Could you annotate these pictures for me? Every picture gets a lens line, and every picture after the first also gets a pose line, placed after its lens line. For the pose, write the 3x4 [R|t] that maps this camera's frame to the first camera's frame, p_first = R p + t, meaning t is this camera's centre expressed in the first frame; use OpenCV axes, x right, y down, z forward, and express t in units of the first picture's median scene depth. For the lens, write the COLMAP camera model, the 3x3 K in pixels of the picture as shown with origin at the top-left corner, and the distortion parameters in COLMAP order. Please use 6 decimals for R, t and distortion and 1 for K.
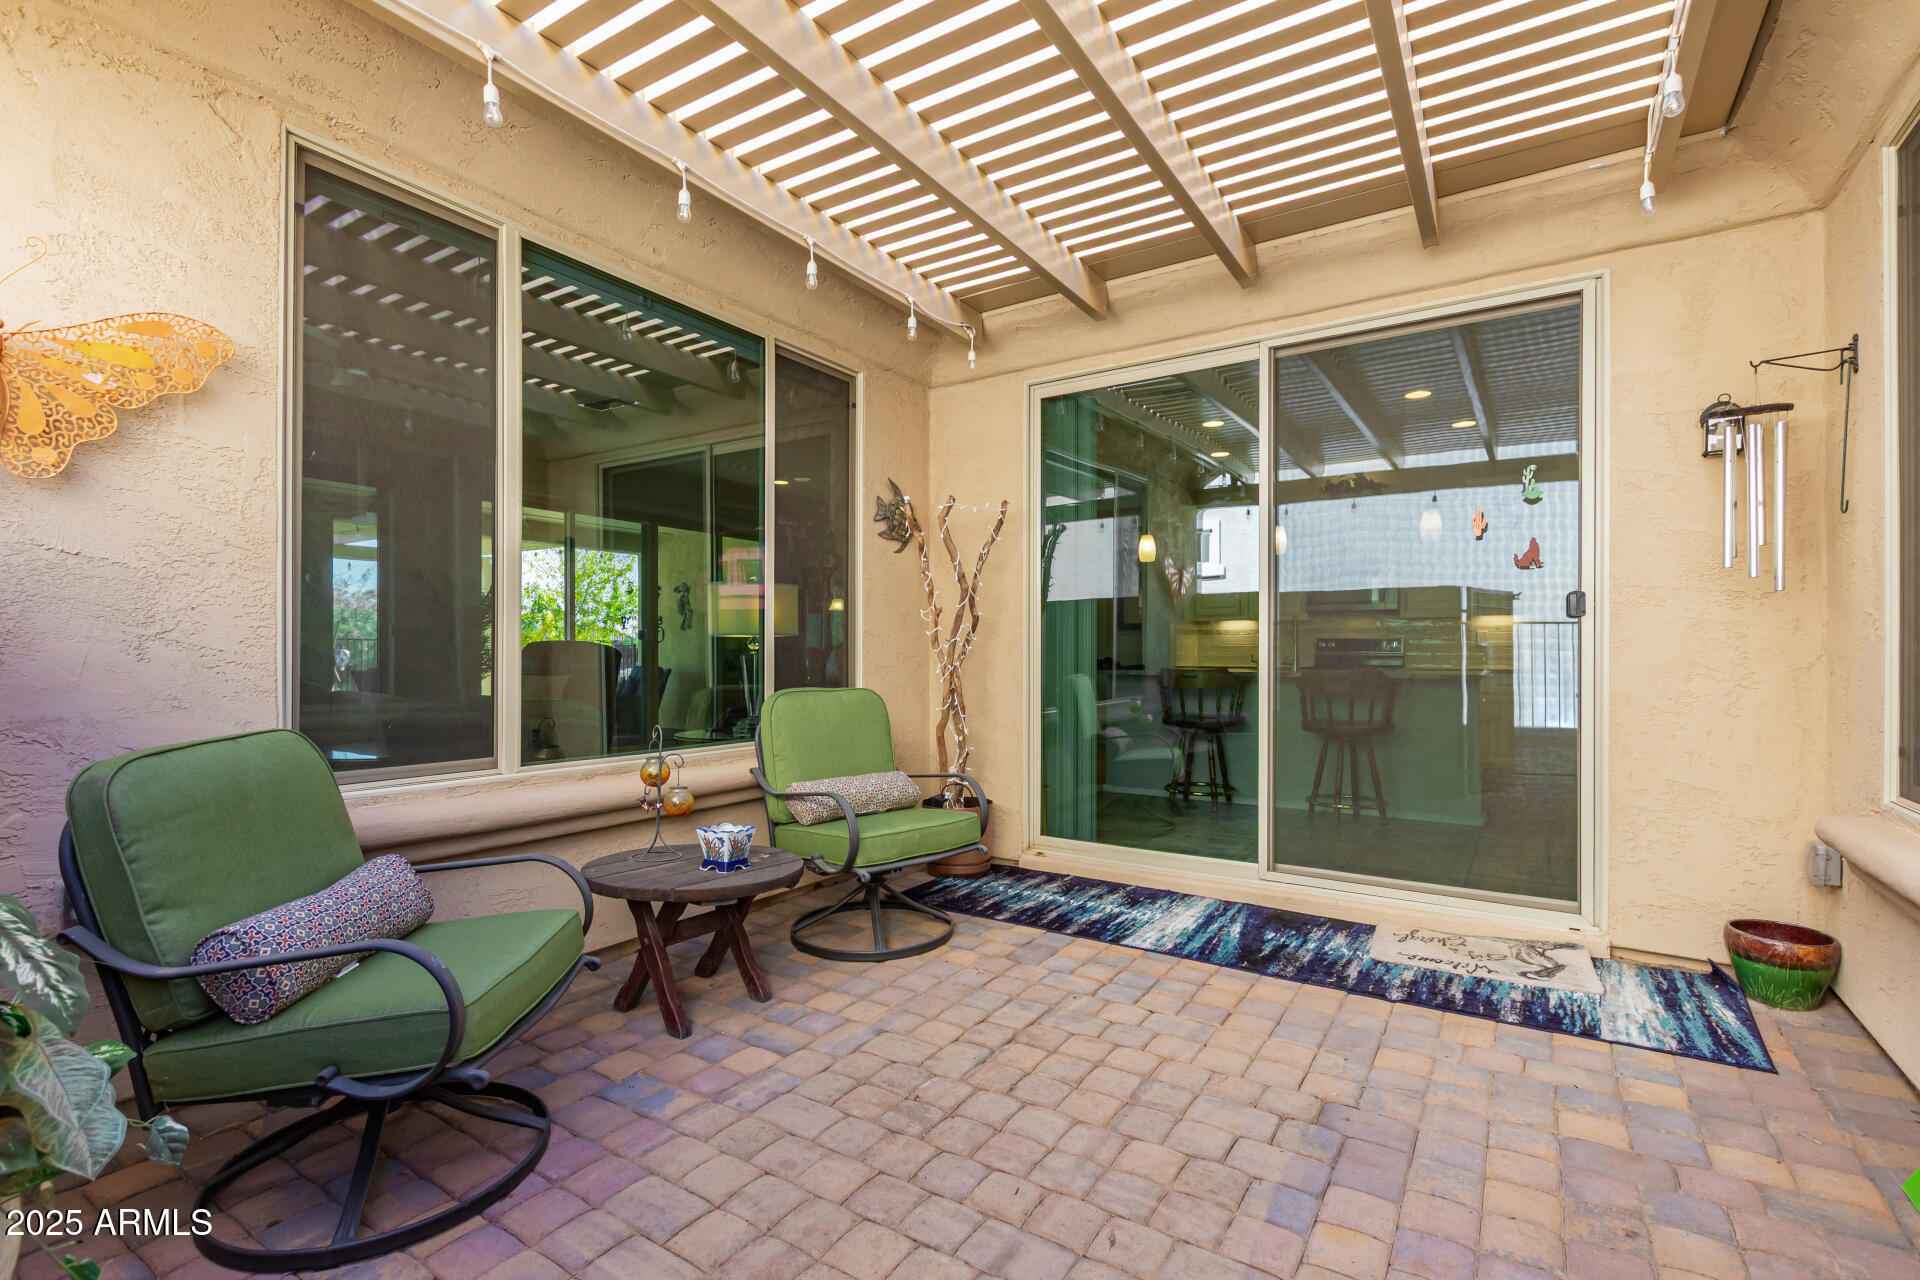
lens RADIAL K [[882.7, 0, 964.2], [0, 882.7, 632.1], [0, 0, 1]] dist [-0.002805, -0.002469]
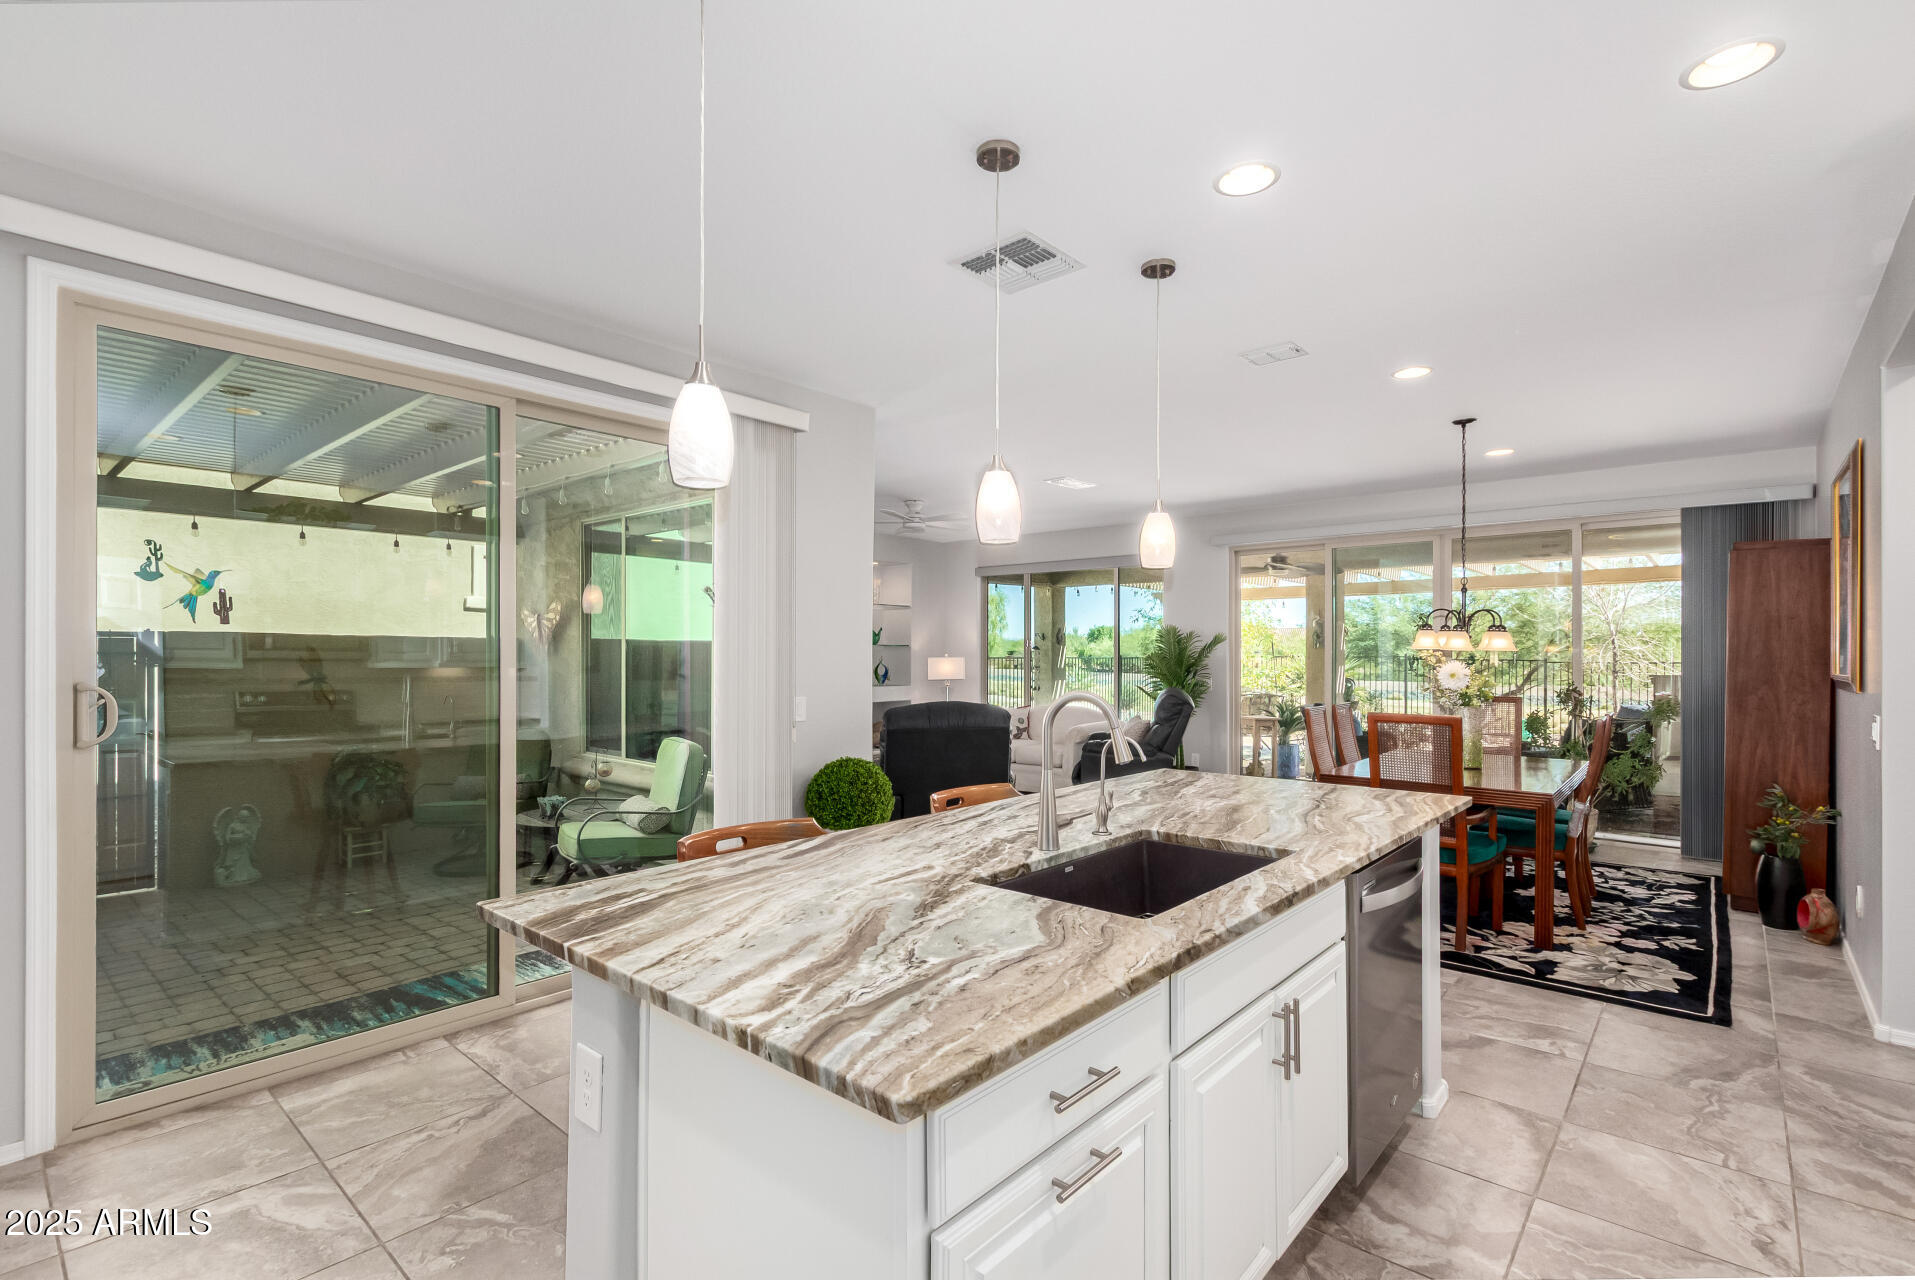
lens RADIAL K [[880.4, 0, 976.6], [0, 880.4, 654.8], [0, 0, 1]] dist [-0.002805, -0.002469]
pose [[-0.126512, -0.001855, -0.991963, 1.009178], [0.016693, 0.999853, -0.003999, -0.053337], [0.991825, -0.017065, -0.126462, 1.391902]]
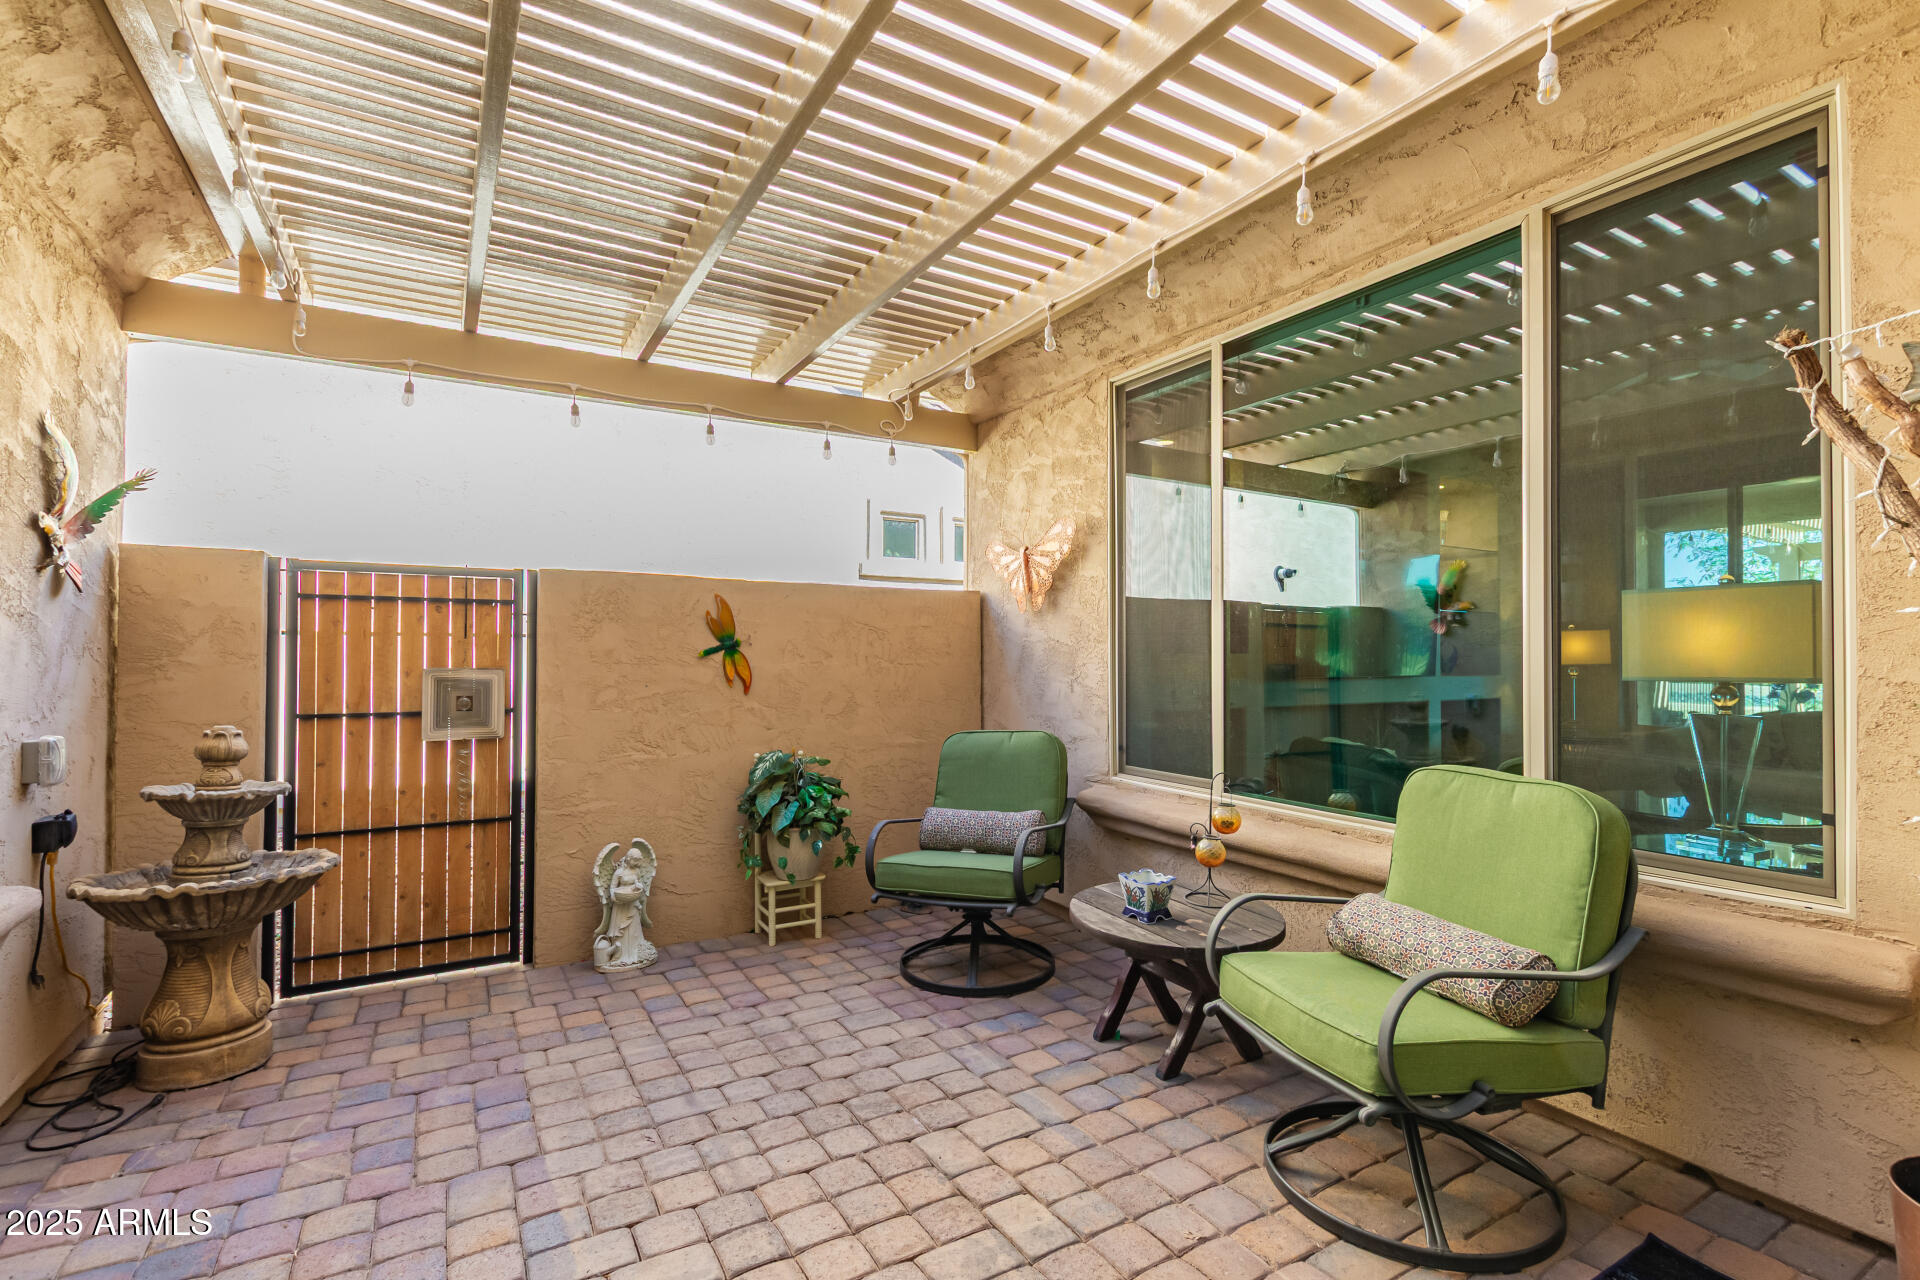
lens RADIAL K [[882.7, 0, 970.9], [0, 882.7, 645.0], [0, 0, 1]] dist [-0.002805, -0.002469]
pose [[-0.441722, -0.013992, -0.897043, 0.448078], [0.013217, 0.999668, -0.022101, -0.014577], [0.897055, -0.021619, -0.441390, 0.784347]]
